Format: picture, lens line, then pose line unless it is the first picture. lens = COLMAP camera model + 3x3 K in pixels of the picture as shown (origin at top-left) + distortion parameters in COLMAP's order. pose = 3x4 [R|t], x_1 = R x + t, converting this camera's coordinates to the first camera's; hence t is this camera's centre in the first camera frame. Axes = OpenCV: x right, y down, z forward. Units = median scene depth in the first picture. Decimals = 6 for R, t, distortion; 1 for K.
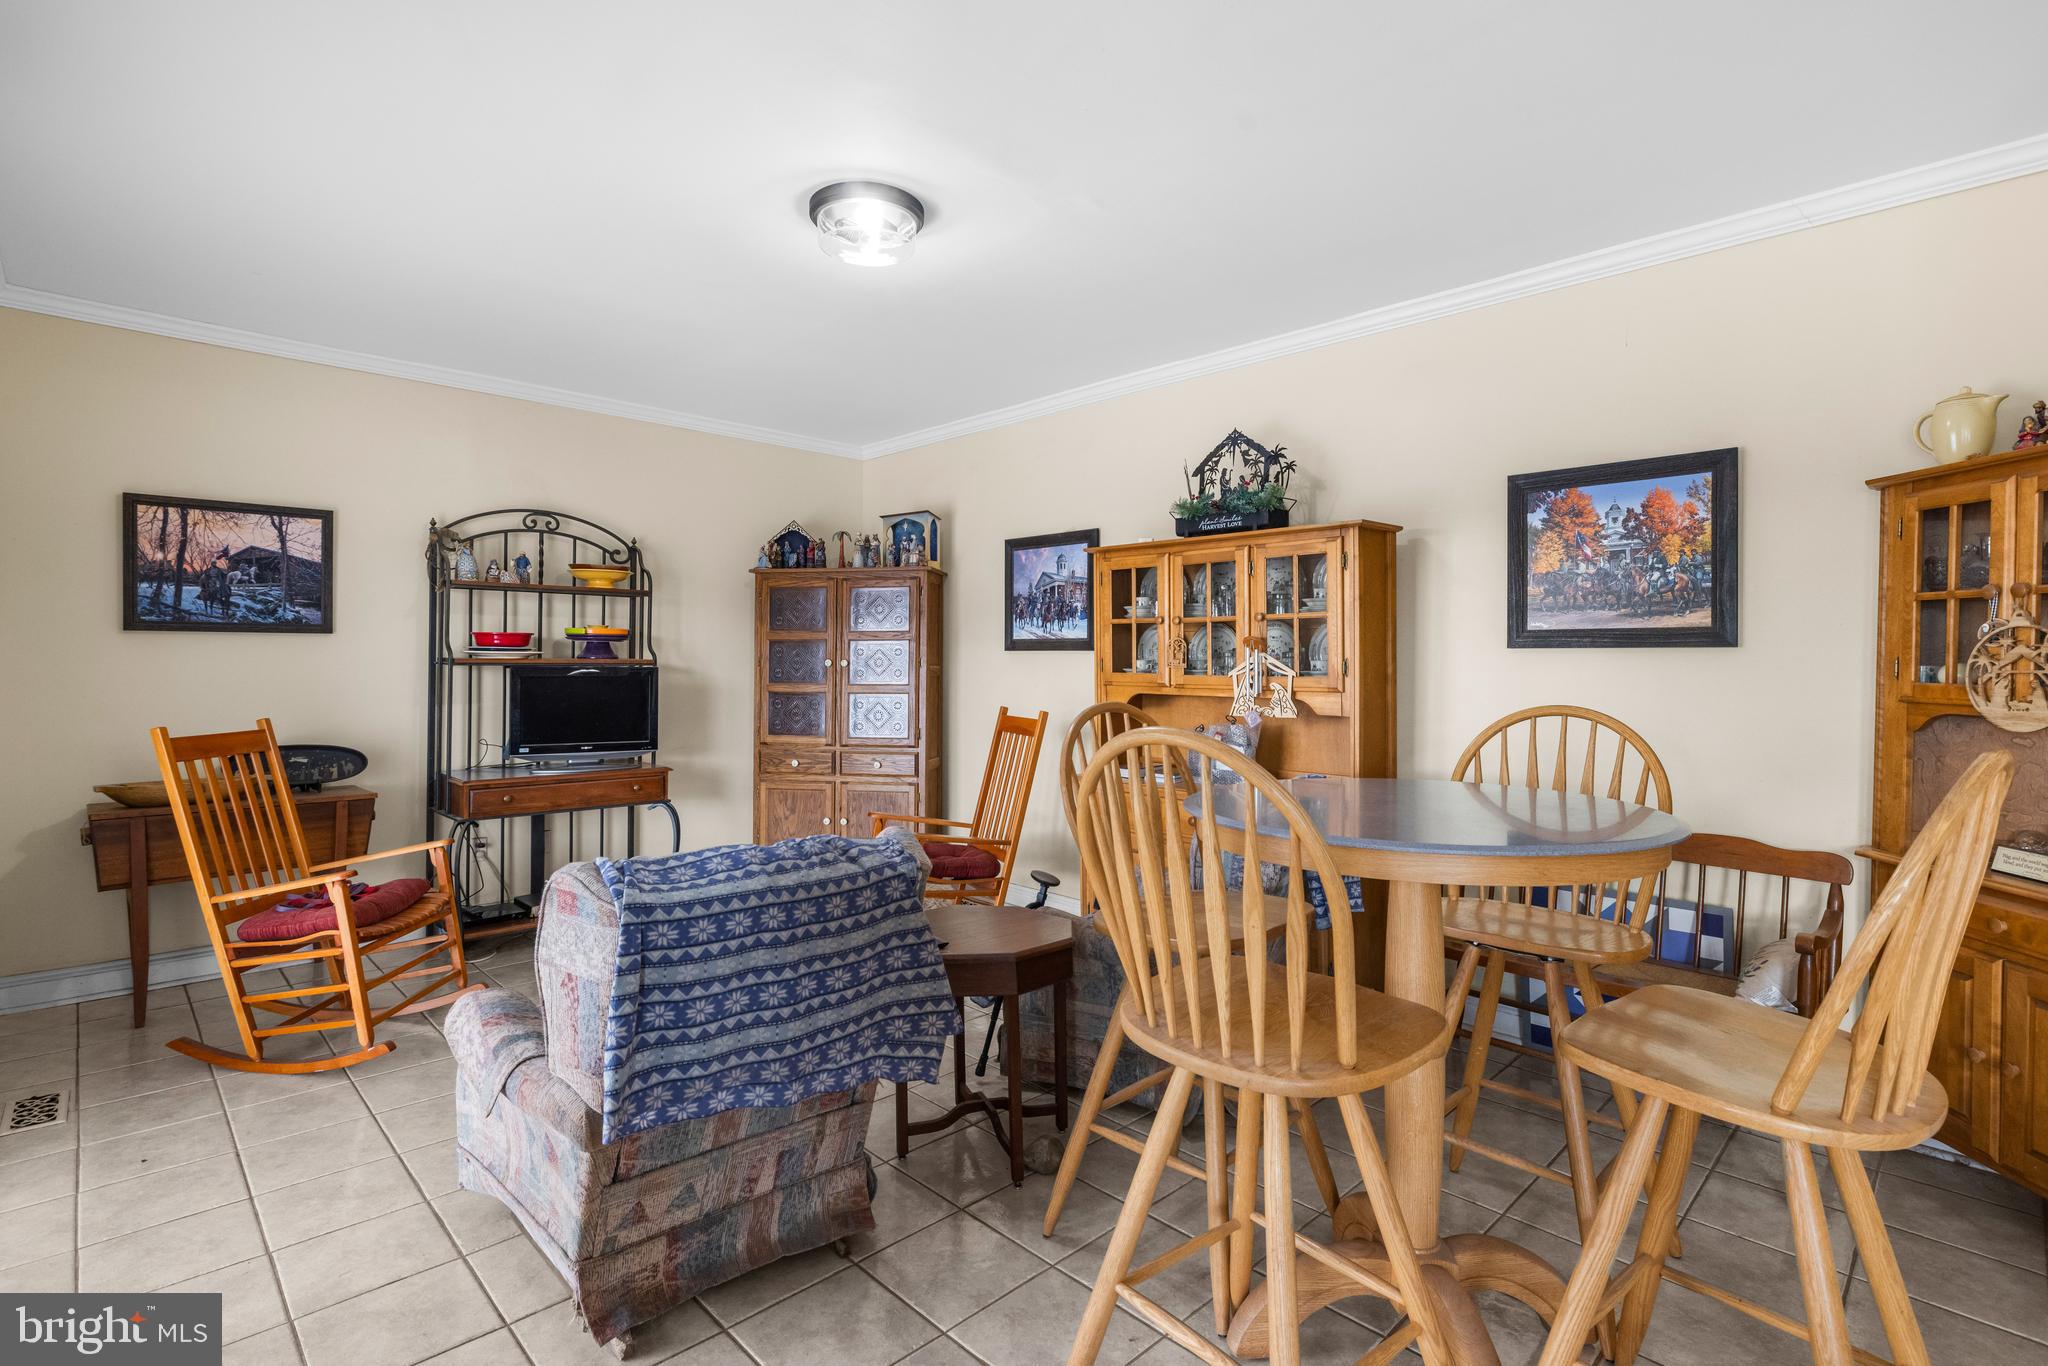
lens RADIAL K [[951.7, 0, 1021.3], [0, 951.7, 675.4], [0, 0, 1]] dist [-0.015103, 0.000992]
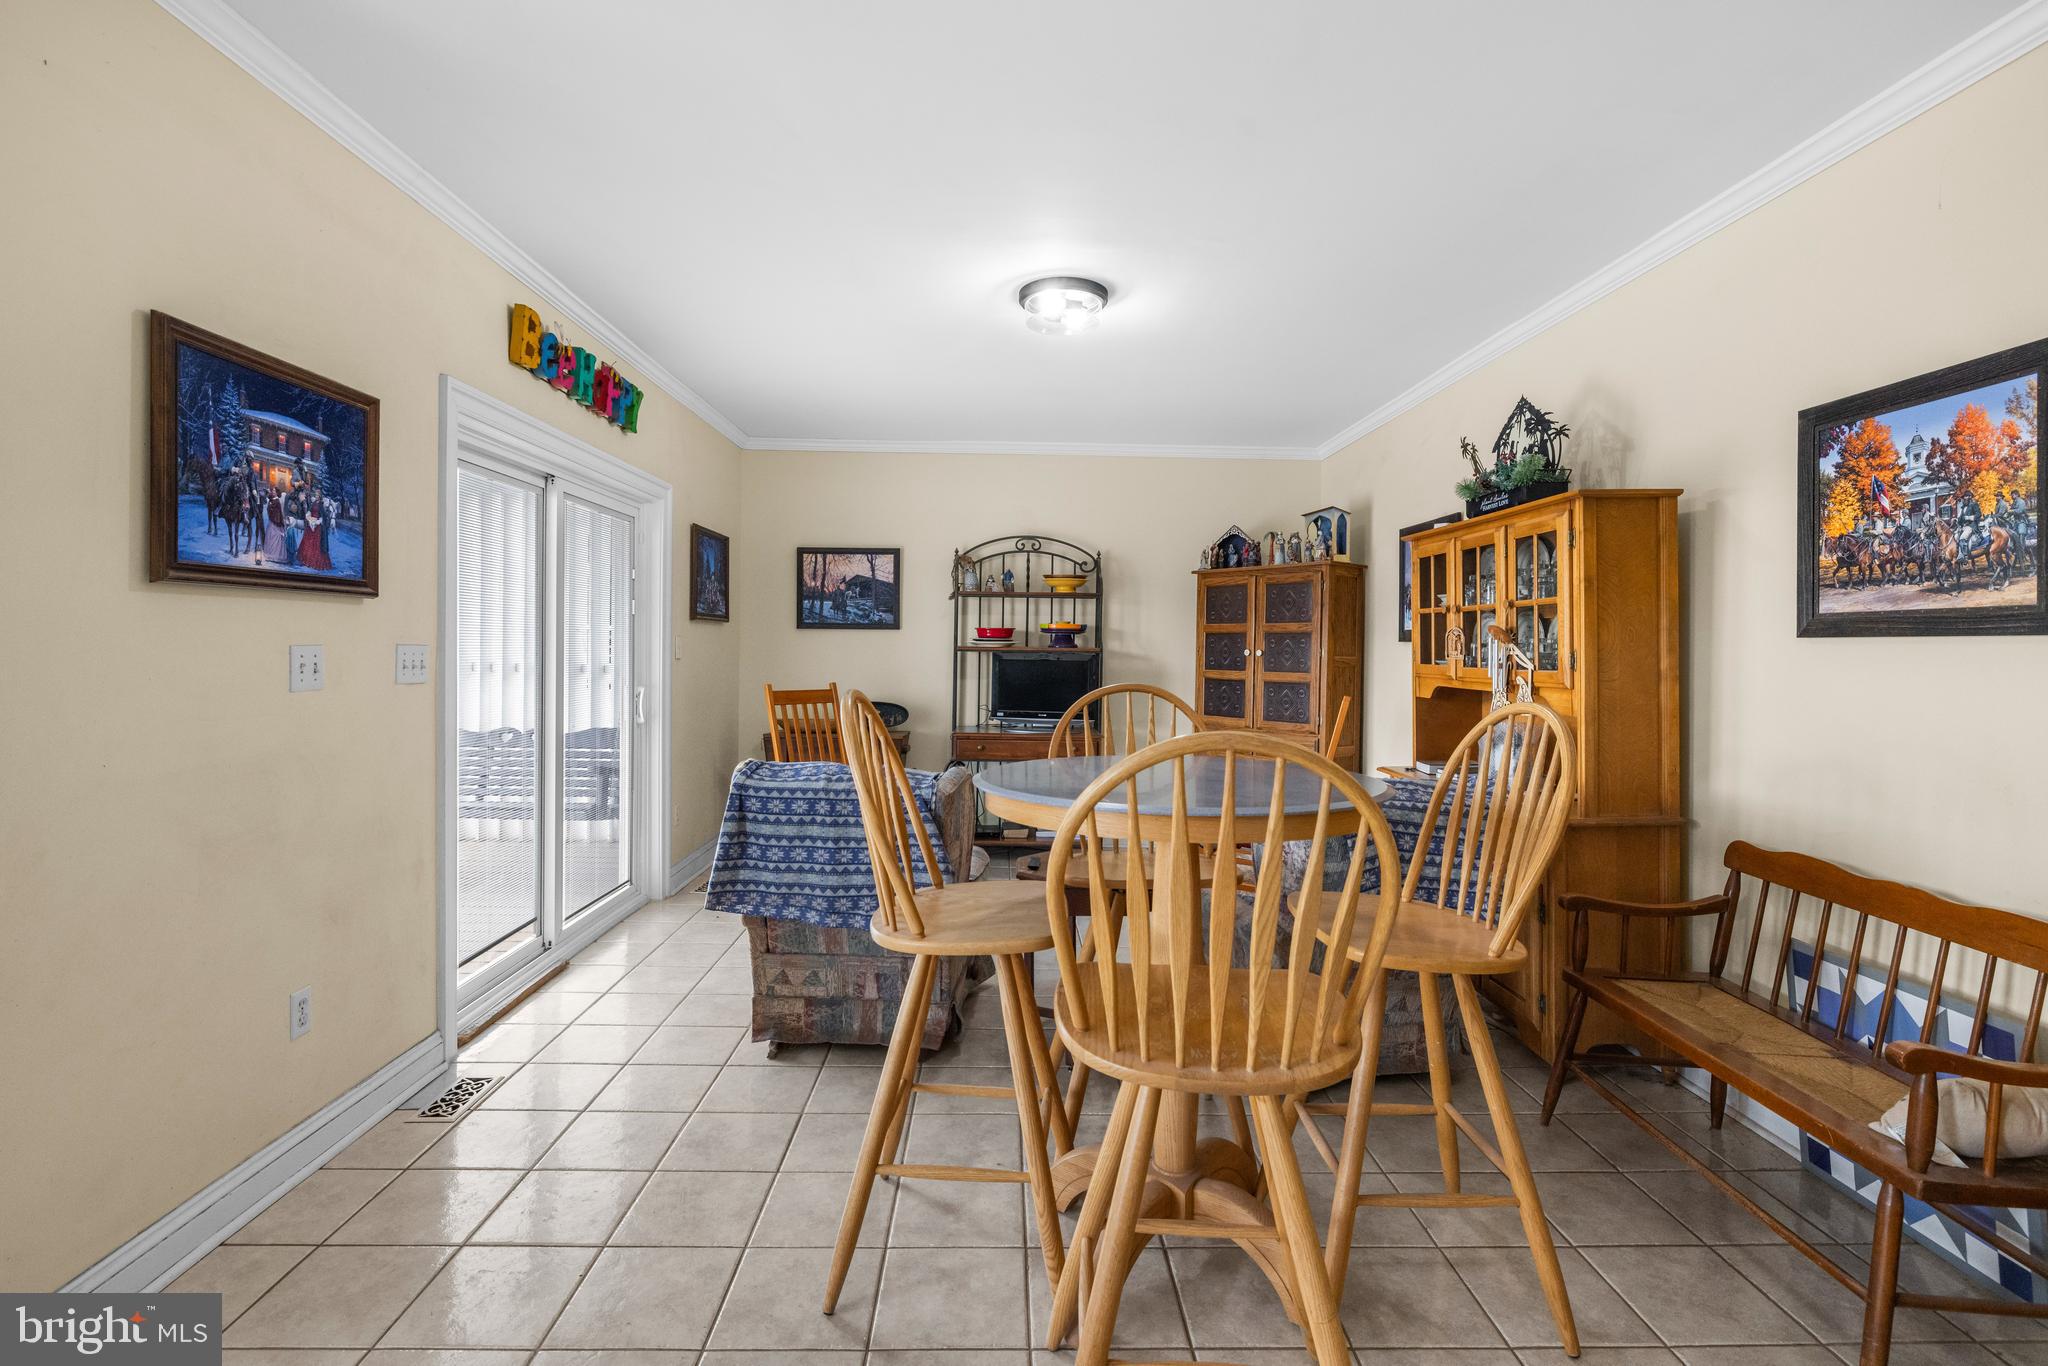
lens RADIAL K [[951.7, 0, 1040.2], [0, 951.7, 664.9], [0, 0, 1]] dist [-0.015103, 0.000992]
pose [[0.739373, 0.017125, -0.673079, 0.540631], [-0.018678, 0.999813, 0.004920, 0.000597], [0.673037, 0.008934, 0.739555, 0.031276]]
